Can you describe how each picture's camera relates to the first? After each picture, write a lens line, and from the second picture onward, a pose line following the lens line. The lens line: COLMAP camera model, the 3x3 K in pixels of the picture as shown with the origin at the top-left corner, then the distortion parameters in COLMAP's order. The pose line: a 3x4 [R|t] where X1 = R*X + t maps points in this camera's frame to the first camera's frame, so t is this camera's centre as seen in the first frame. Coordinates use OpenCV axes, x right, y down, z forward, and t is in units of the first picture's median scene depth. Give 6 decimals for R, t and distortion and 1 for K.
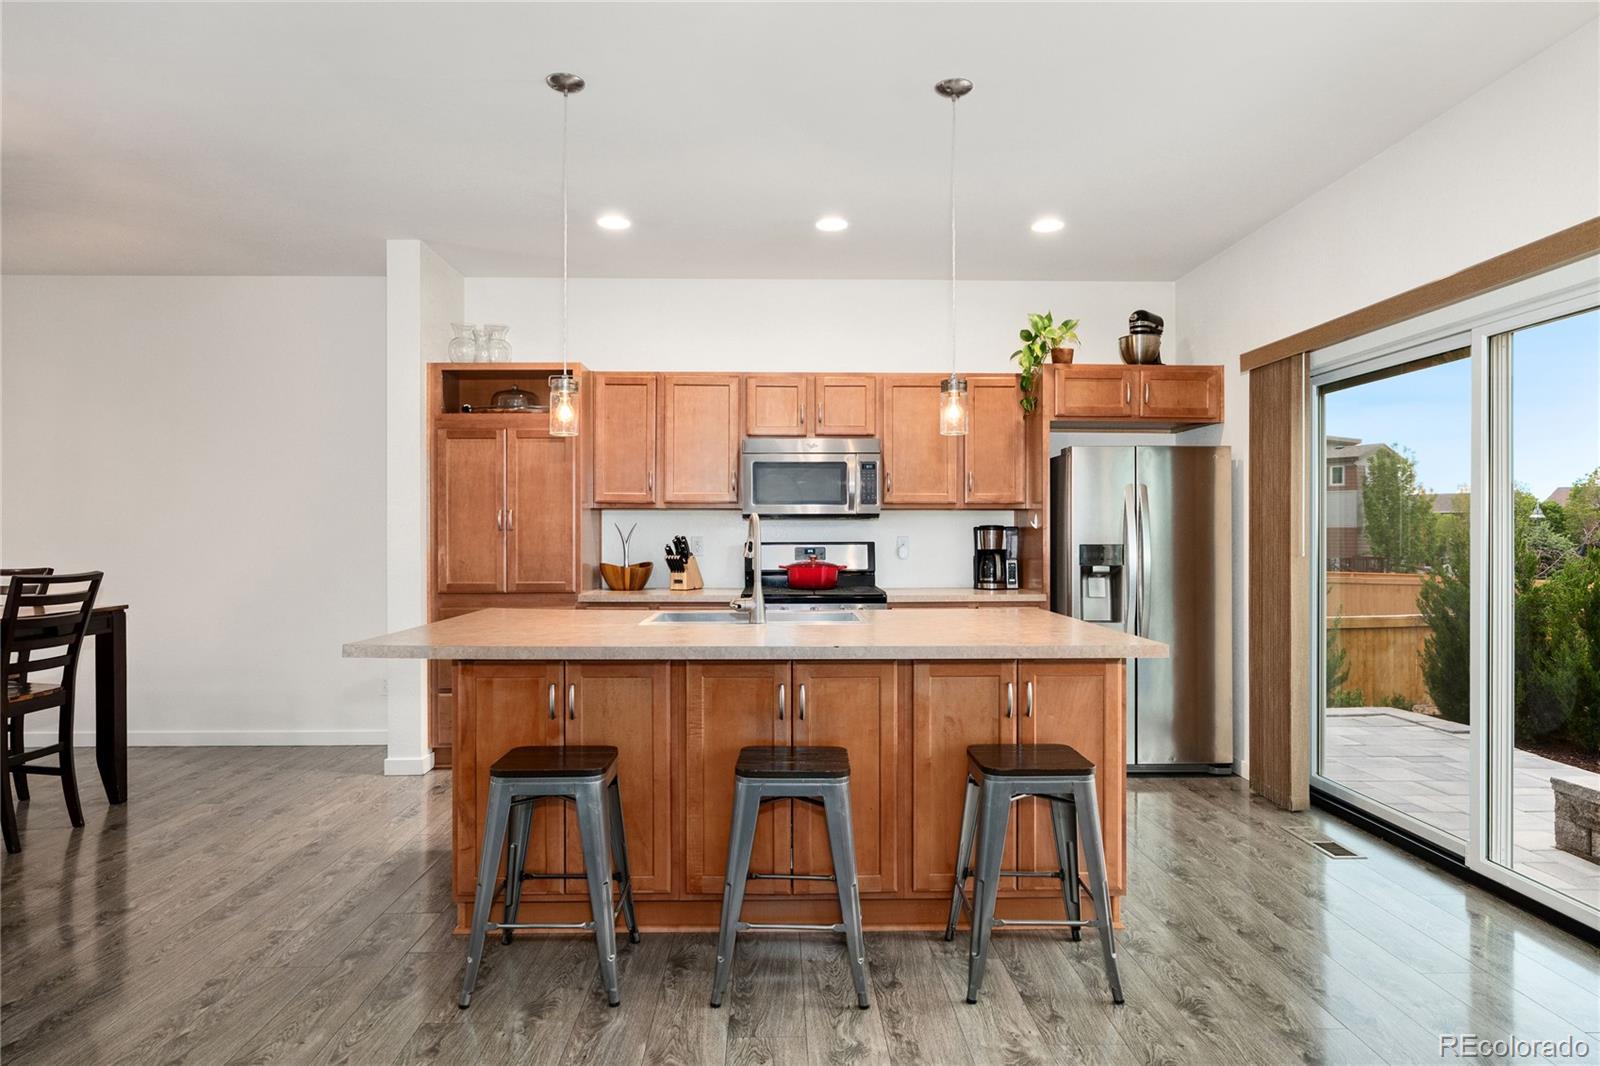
lens RADIAL K [[951.9, 0, 791.9], [0, 951.9, 537.5], [0, 0, 1]] dist [-0.007815, 0.005794]
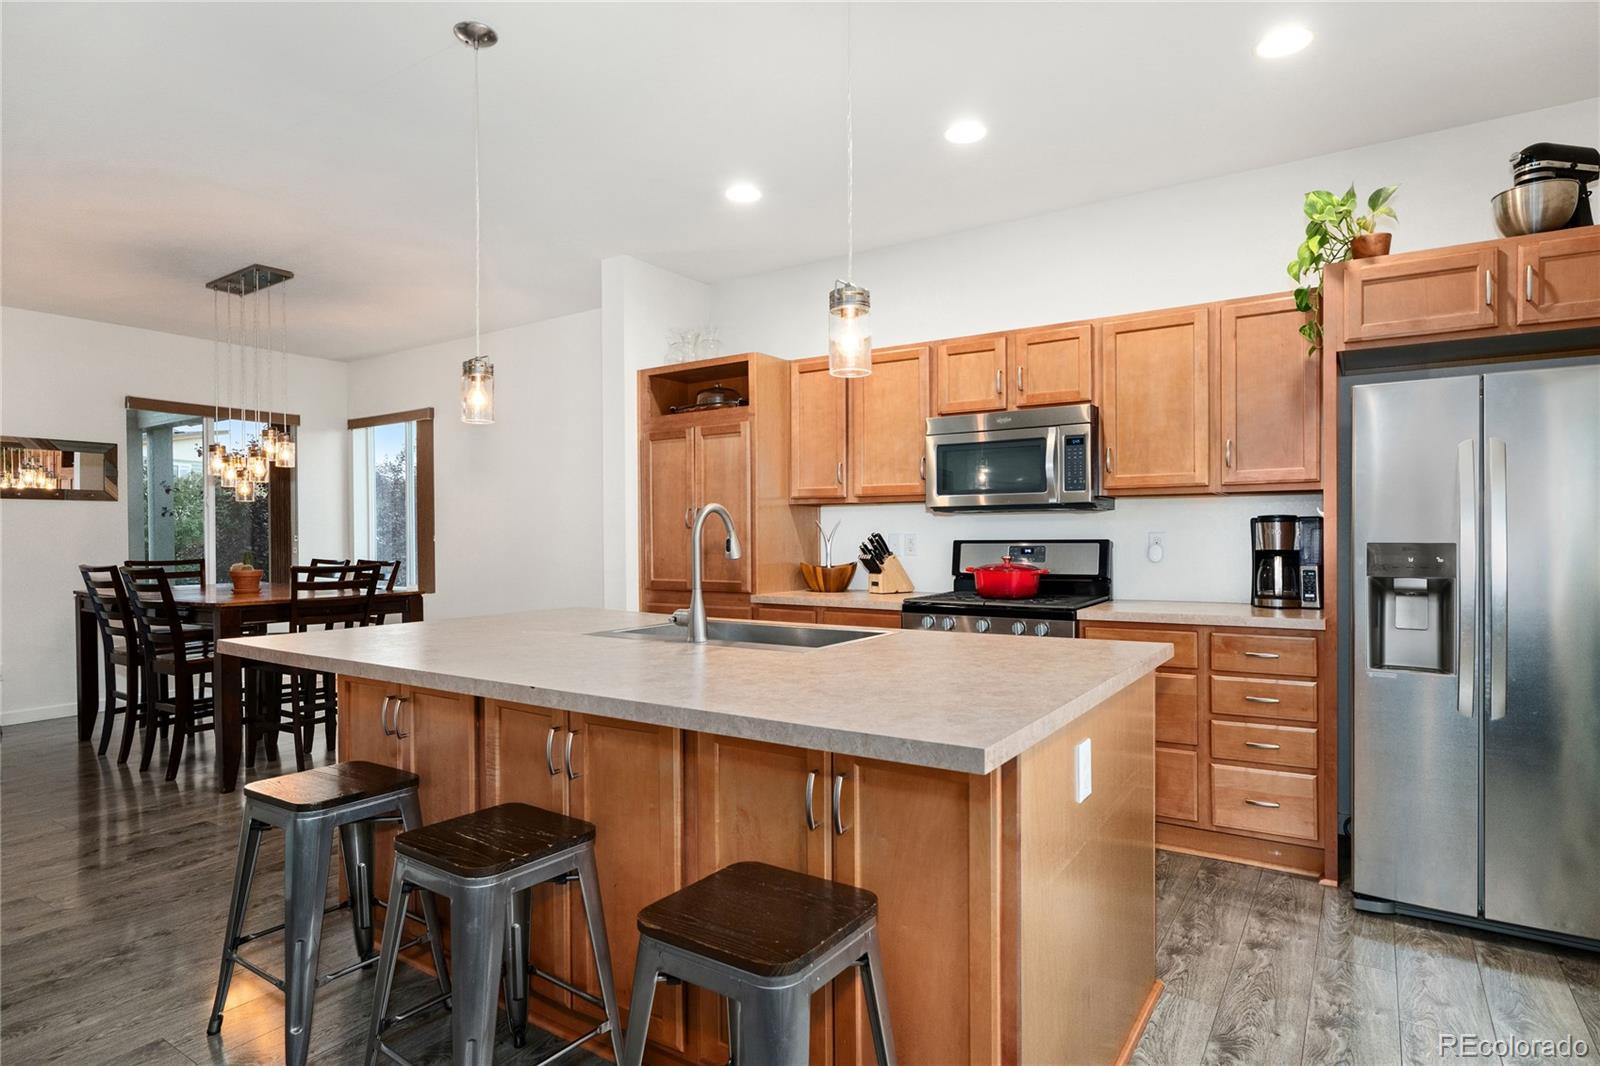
lens RADIAL K [[868.9, 0, 799.8], [0, 868.9, 541.9], [0, 0, 1]] dist [0.001182, 0.000175]
pose [[0.822514, -0.000310, -0.568745, 0.298886], [0.003249, 0.999986, 0.004155, 0.003074], [0.568736, -0.005265, 0.822503, 0.297628]]
